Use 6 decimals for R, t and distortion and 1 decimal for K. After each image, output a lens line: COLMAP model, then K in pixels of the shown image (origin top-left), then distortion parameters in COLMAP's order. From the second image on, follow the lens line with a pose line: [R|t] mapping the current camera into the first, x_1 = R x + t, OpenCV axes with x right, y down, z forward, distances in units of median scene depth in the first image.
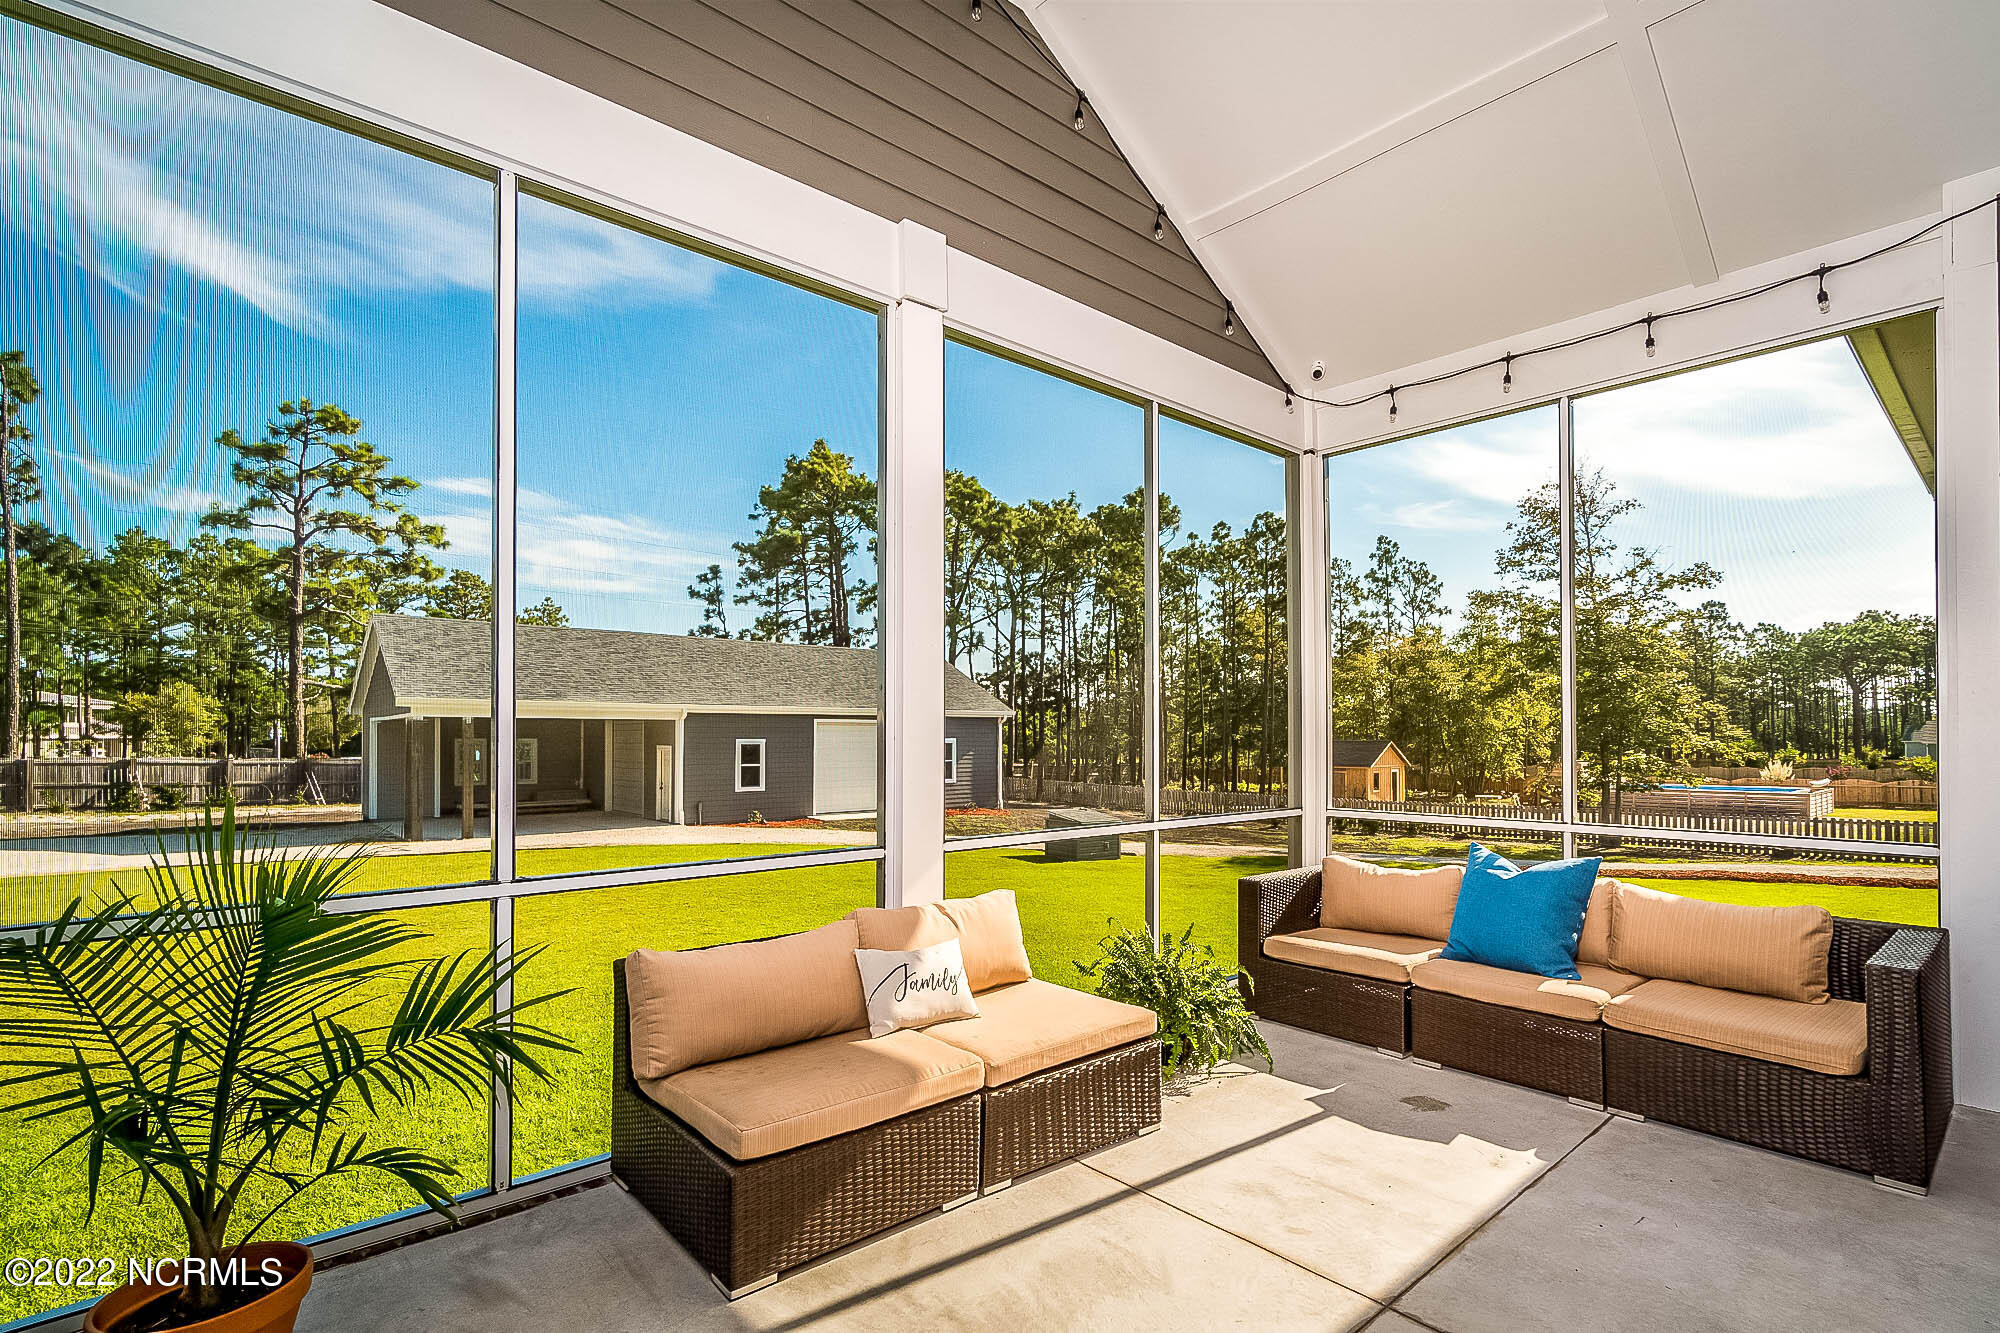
lens RADIAL K [[936.8, 0, 1072.8], [0, 936.8, 723.9], [0, 0, 1]] dist [-0.010368, 0.000819]
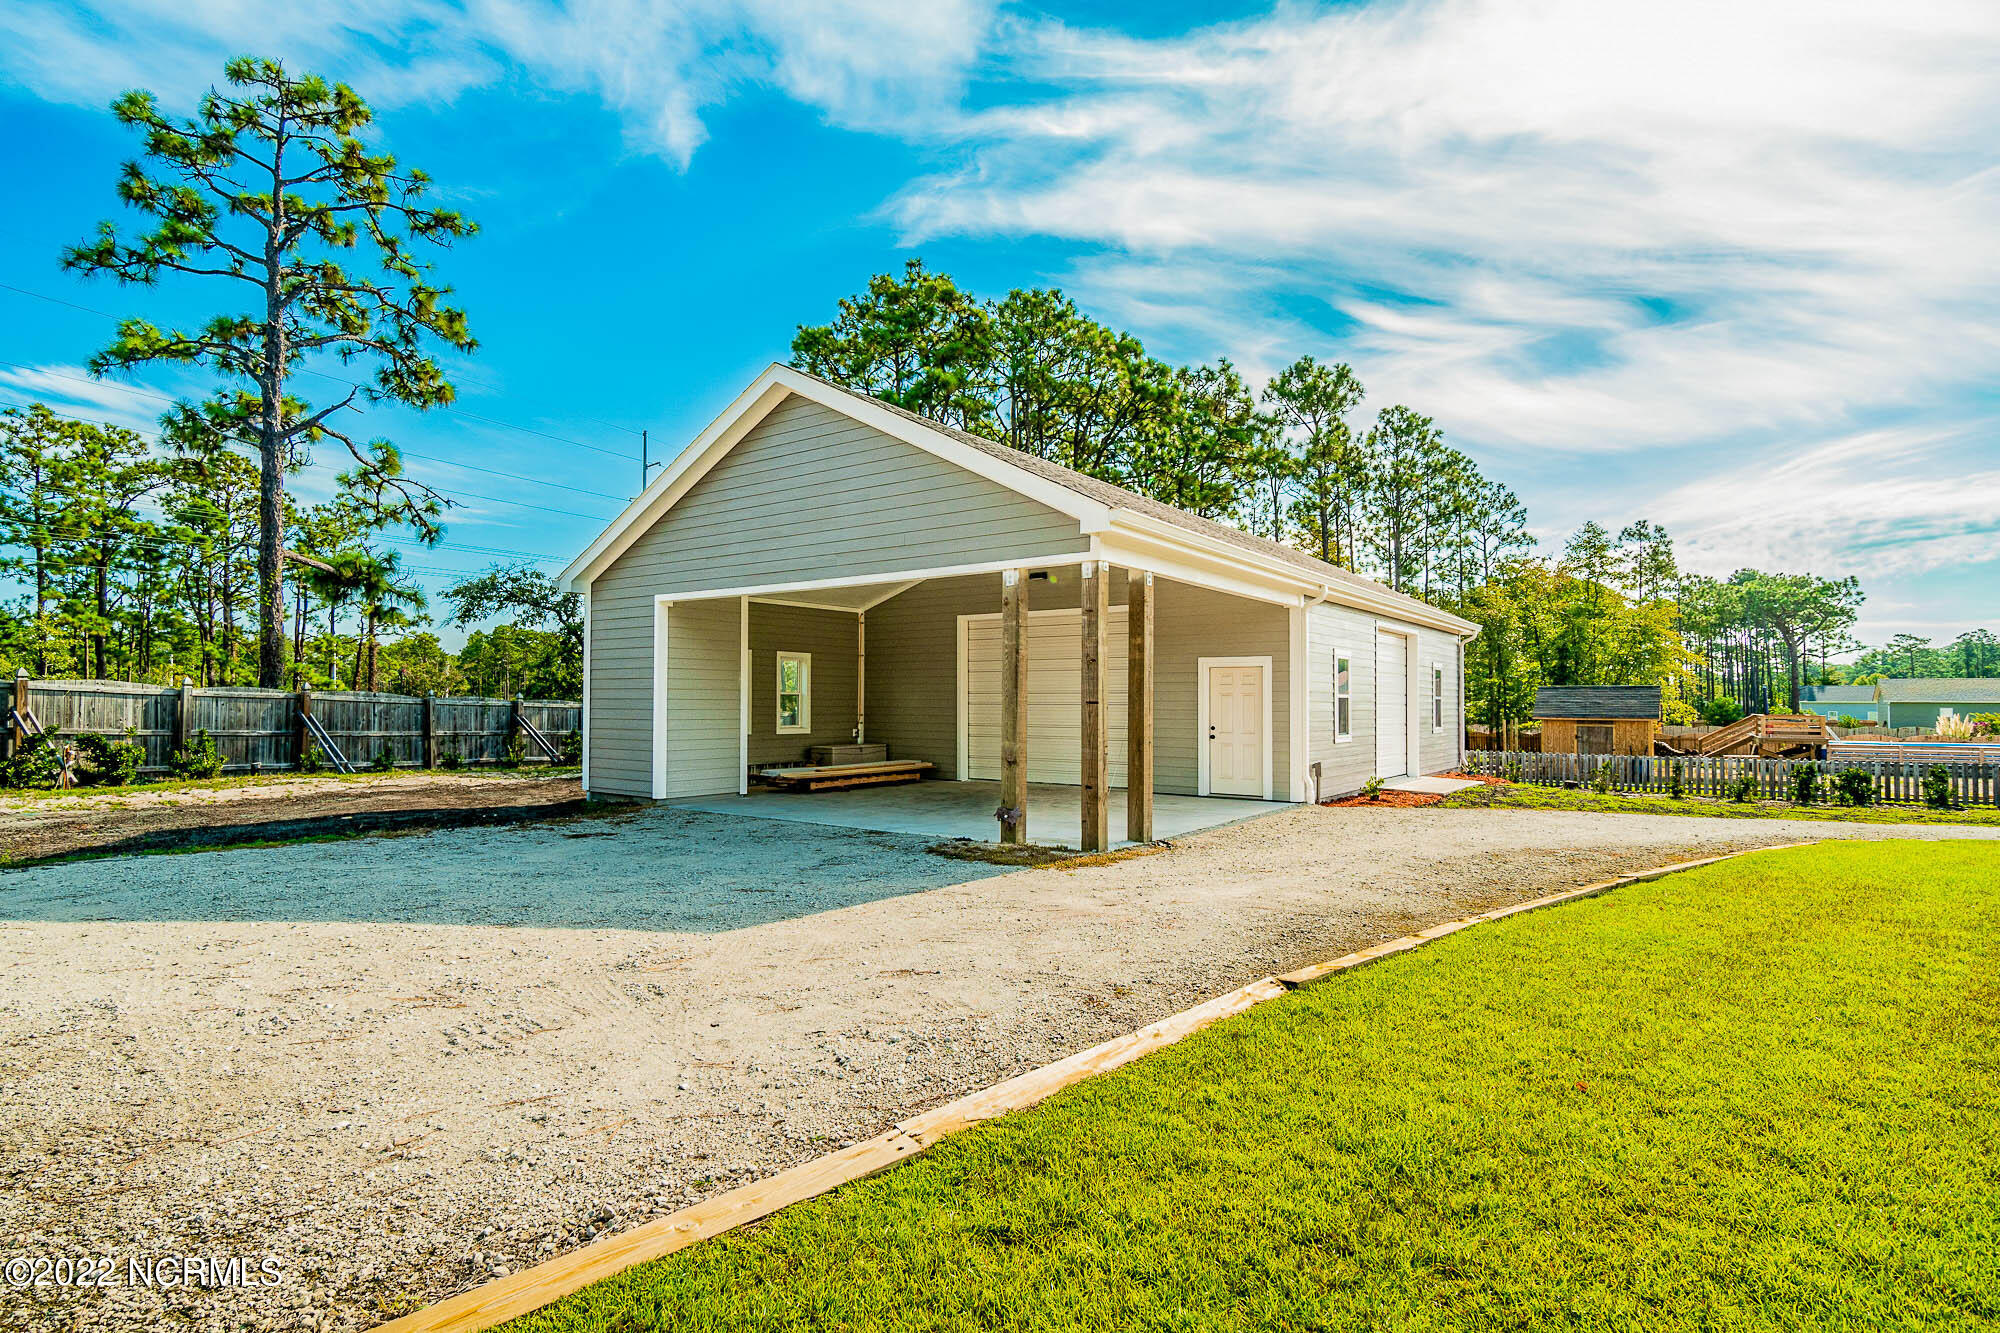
lens RADIAL K [[1001.8, 0, 937.4], [0, 1001.8, 691.7], [0, 0, 1]] dist [-0.016223, -0.000902]
pose [[0.985215, 0.009939, 0.171033, -0.494236], [-0.010891, 0.999930, 0.004625, 0.028189], [-0.170975, -0.006419, 0.985254, 0.313502]]
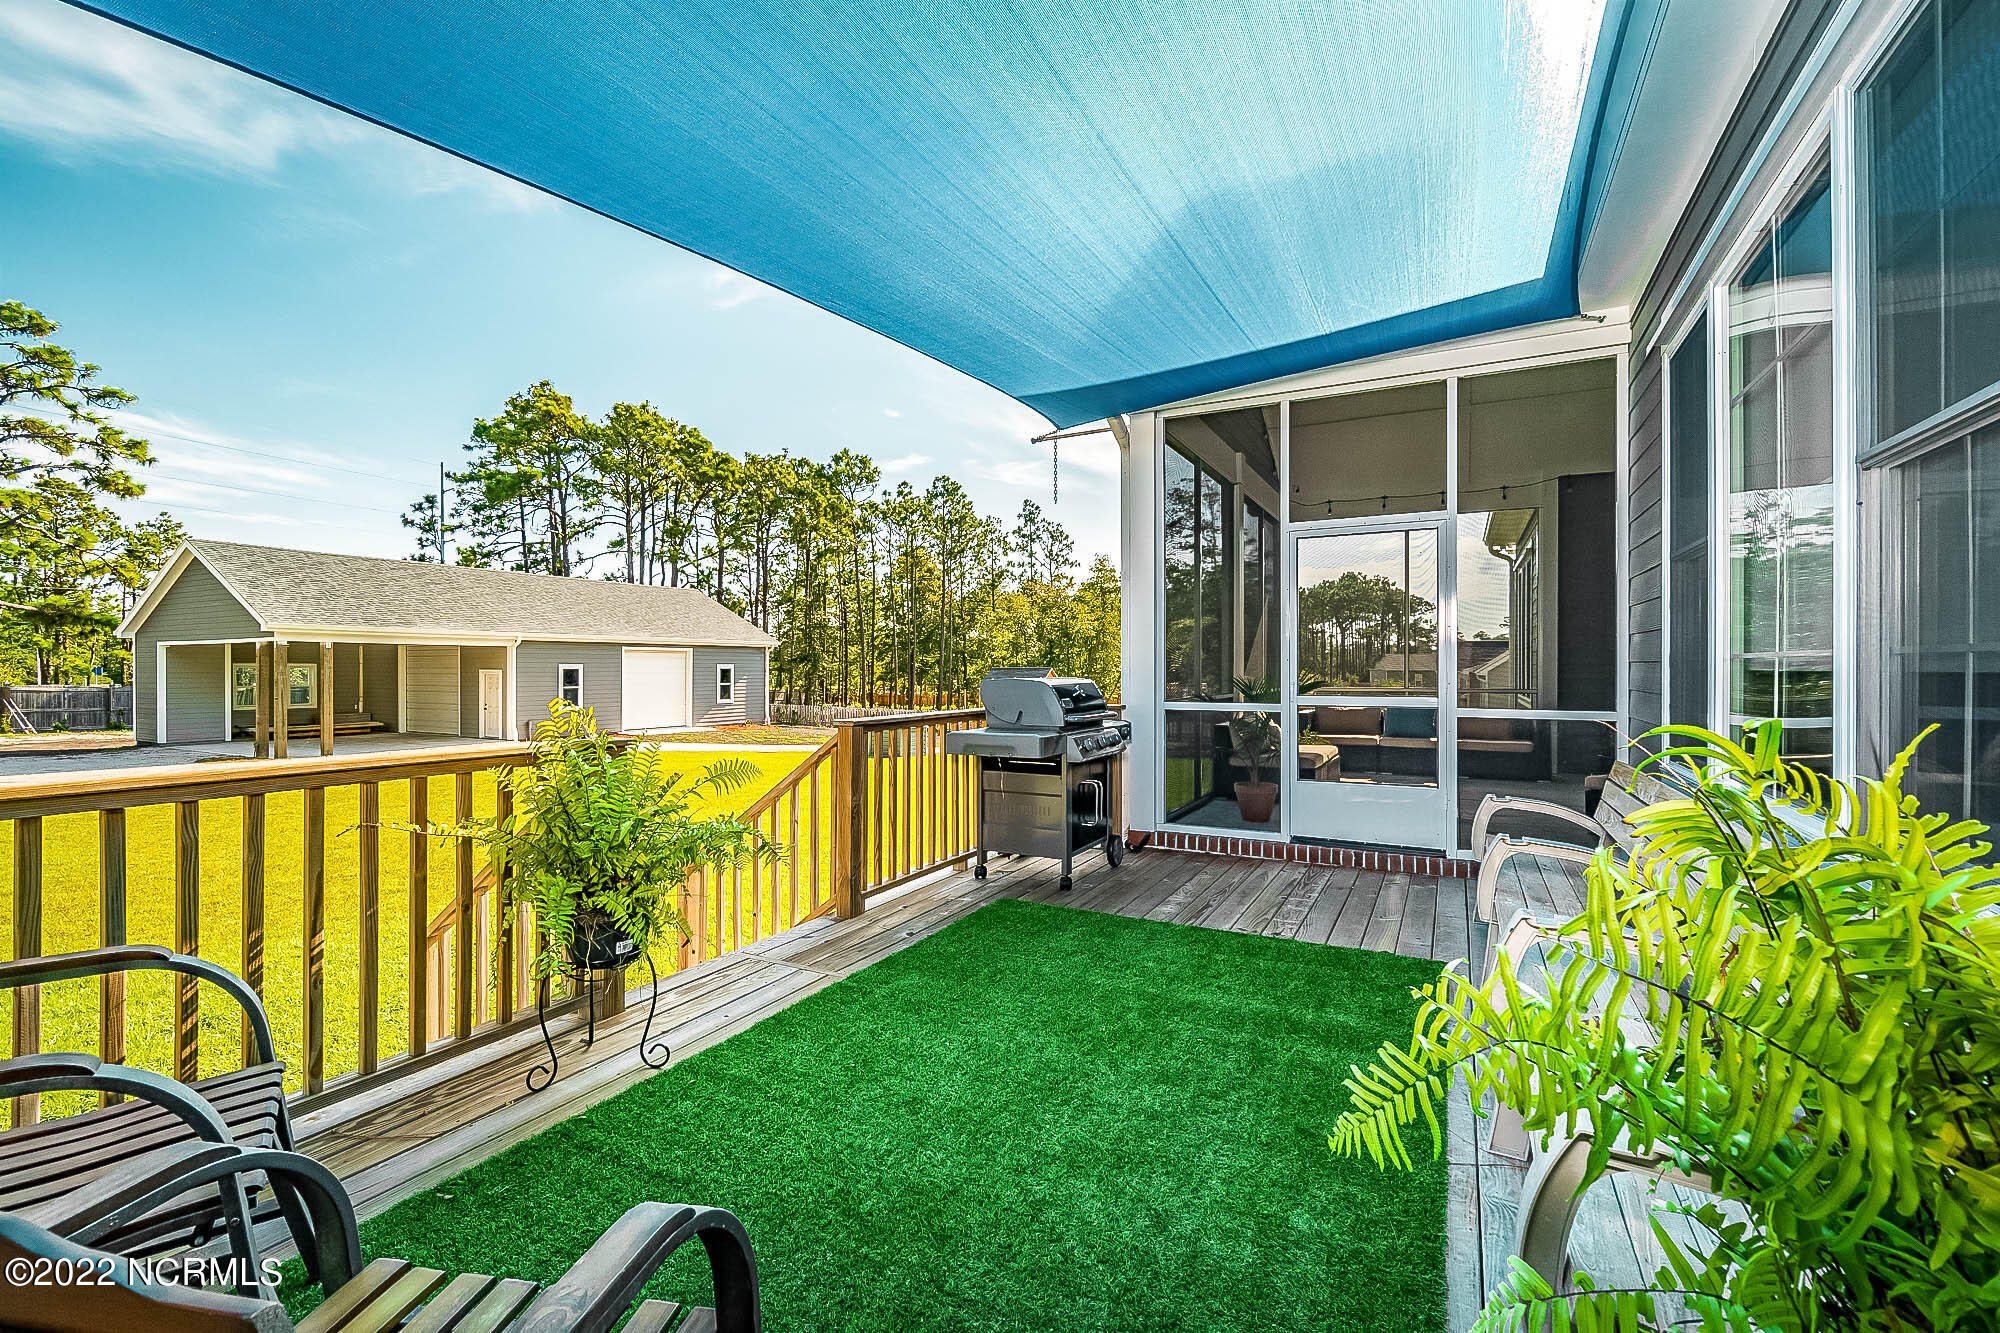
lens RADIAL K [[876.6, 0, 985.1], [0, 876.6, 659.6], [0, 0, 1]] dist [-0.011578, 0.001050]
pose [[0.948679, 0.002728, 0.316229, -0.148612], [-0.004070, 0.999985, 0.003584, 0.003957], [-0.316215, -0.004687, 0.948676, -0.112299]]
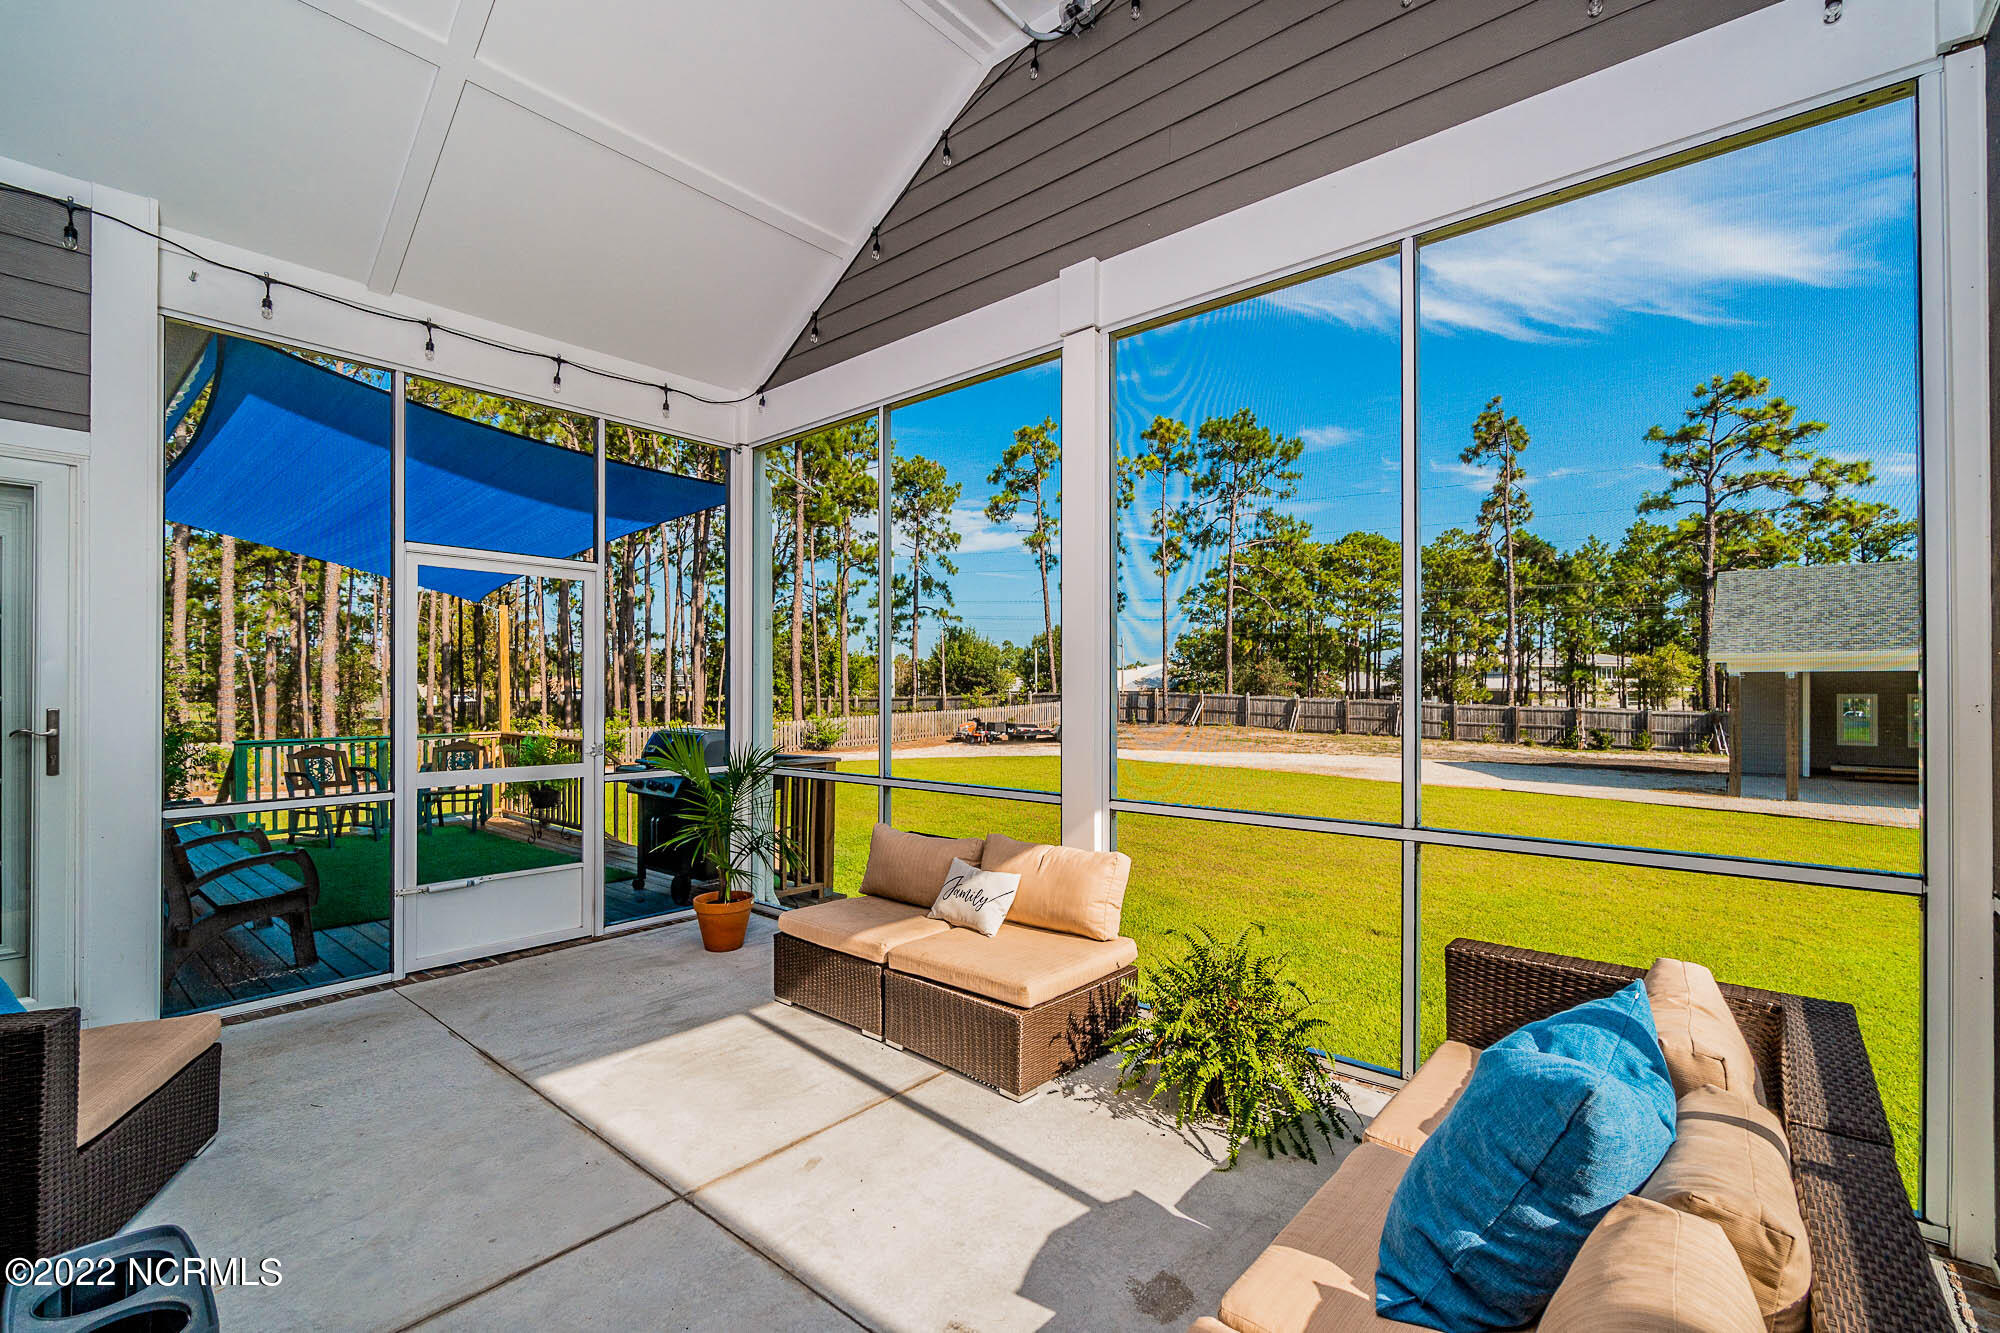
lens RADIAL K [[876.6, 0, 1010.3], [0, 876.6, 688.0], [0, 0, 1]] dist [-0.011578, 0.001050]
pose [[0.109656, -0.001041, -0.993969, 0.079237], [0.013346, 0.999911, 0.000425, -0.000827], [0.993880, -0.013312, 0.109660, 0.069473]]
